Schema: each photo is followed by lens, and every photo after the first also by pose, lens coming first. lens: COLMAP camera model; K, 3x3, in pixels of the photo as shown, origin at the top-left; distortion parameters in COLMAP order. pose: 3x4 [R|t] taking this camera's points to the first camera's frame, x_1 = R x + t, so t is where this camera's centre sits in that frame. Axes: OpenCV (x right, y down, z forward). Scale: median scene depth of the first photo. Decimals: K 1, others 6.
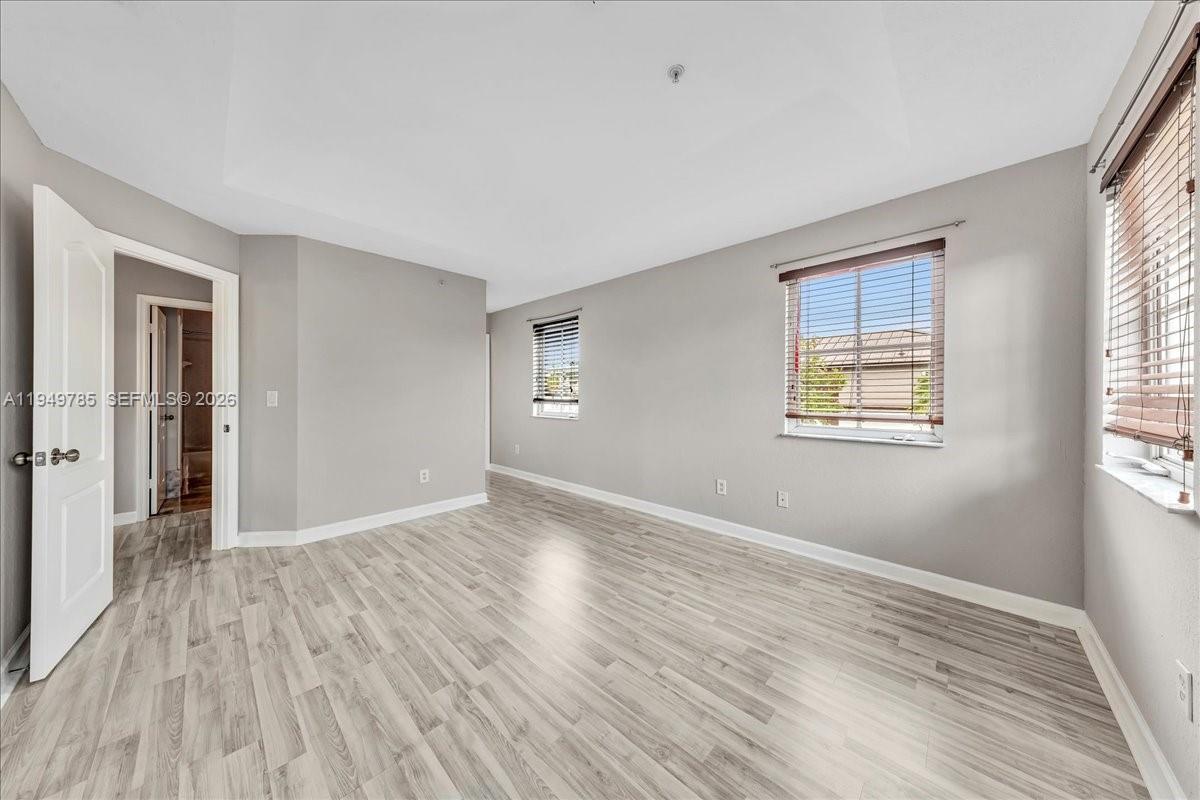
lens RADIAL K [[379.4, 0, 601.9], [0, 379.4, 394.4], [0, 0, 1]] dist [0.006451, -0.000149]
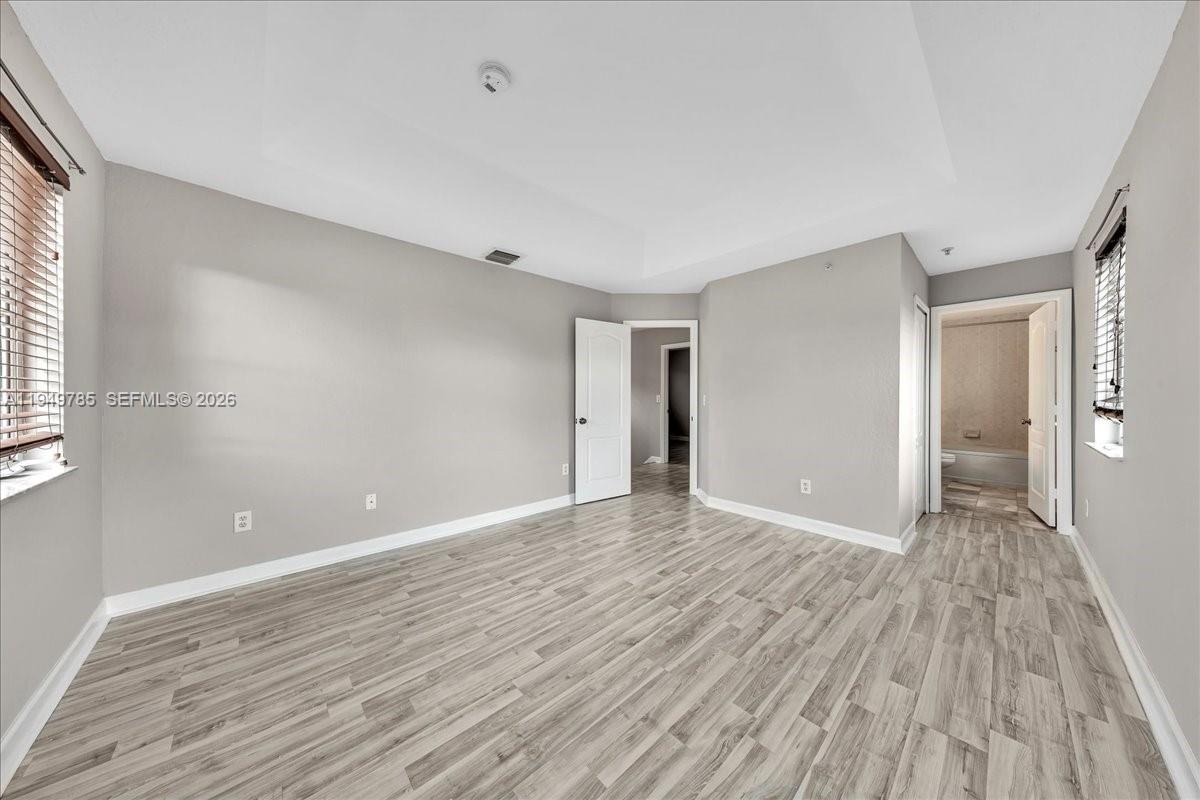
lens RADIAL K [[374.3, 0, 595.9], [0, 374.3, 397.8], [0, 0, 1]] dist [0.006762, -0.000075]
pose [[-0.064916, 0.003180, -0.997886, 0.731919], [-0.004503, 0.999984, 0.003479, -0.001255], [0.997881, 0.004719, -0.064901, 0.859173]]
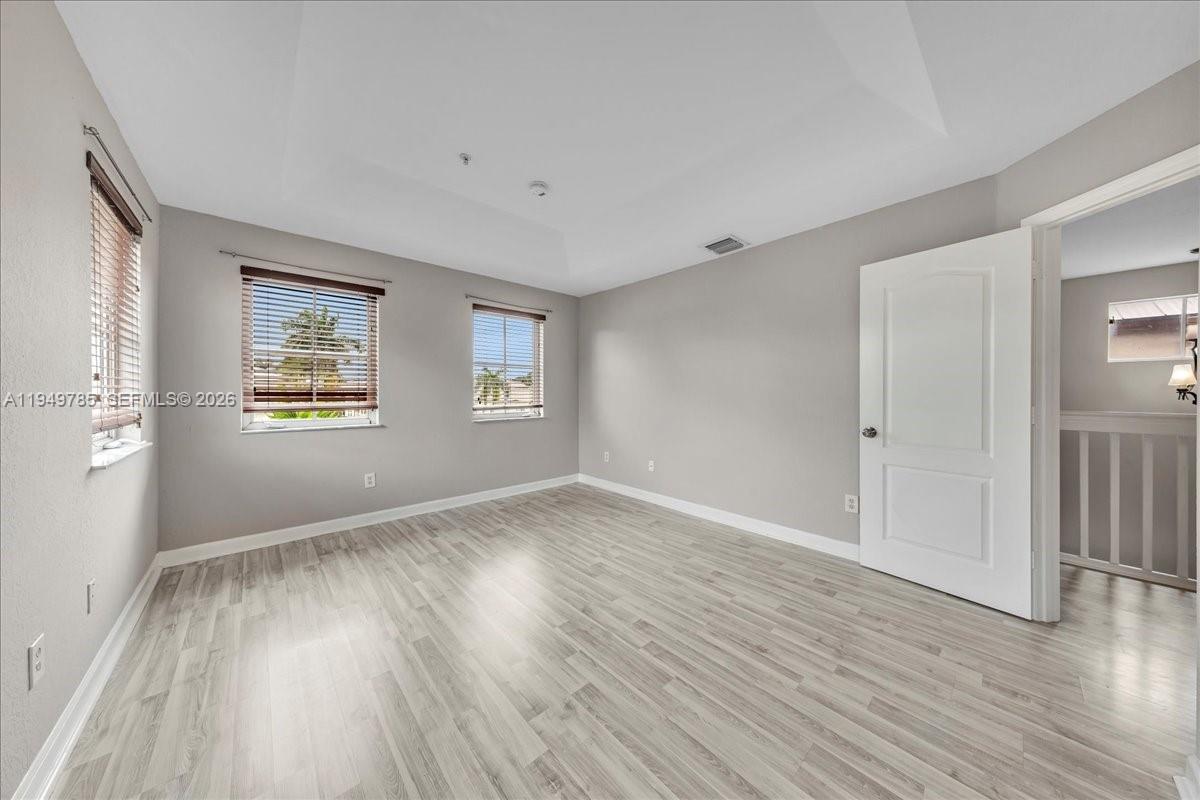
lens RADIAL K [[379.4, 0, 601.9], [0, 379.4, 394.4], [0, 0, 1]] dist [0.006451, -0.000149]
pose [[-0.997792, -0.002809, 0.066363, -0.299663], [-0.002257, 0.999962, 0.008396, -0.001906], [-0.066385, 0.008228, -0.997760, 1.794363]]
